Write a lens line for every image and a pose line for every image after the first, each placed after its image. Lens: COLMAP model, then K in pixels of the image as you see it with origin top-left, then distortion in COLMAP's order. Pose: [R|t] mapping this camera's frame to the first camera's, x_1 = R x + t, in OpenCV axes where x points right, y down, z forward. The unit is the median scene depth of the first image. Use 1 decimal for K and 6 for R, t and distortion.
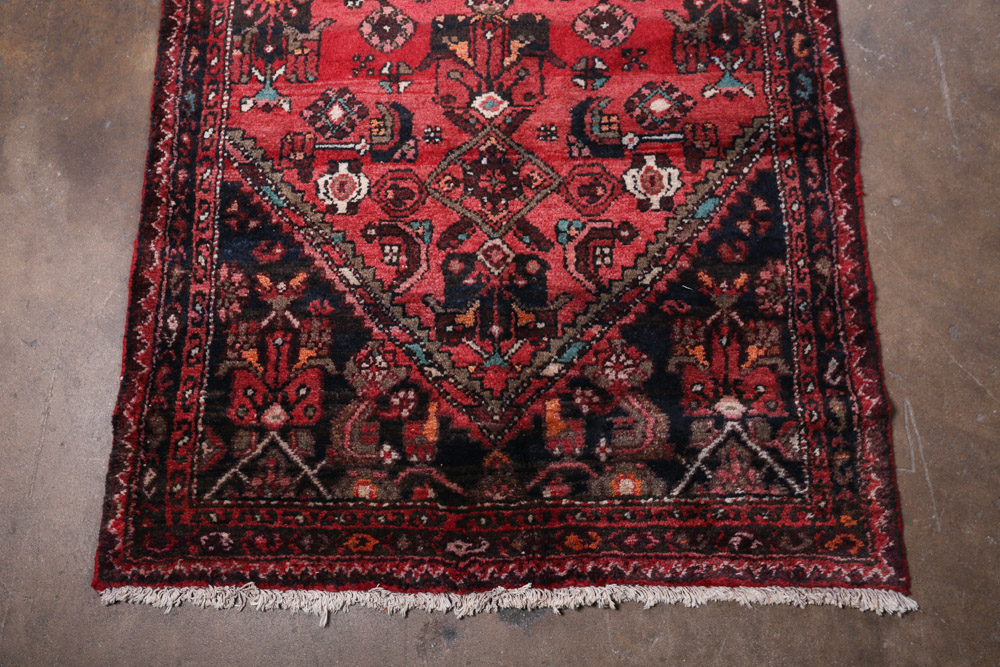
lens RADIAL K [[972.7, 0, 500.1], [0, 972.7, 317.5], [0, 0, 1]] dist [0.011924, 0.000000]
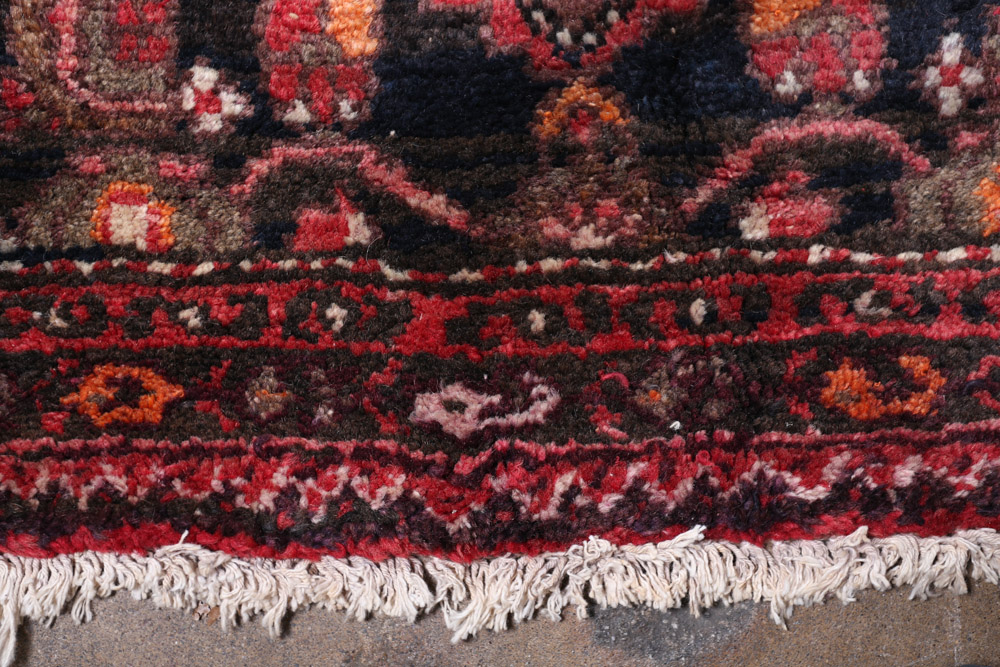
lens RADIAL K [[1069.7, 0, 505.8], [0, 1069.7, 327.4], [0, 0, 1]] dist [0.038445, 0.000000]
pose [[0.999883, -0.006473, -0.013854, -0.021152], [0.009184, 0.978579, 0.205667, 0.137201], [0.012226, -0.205770, 0.978524, 0.648723]]
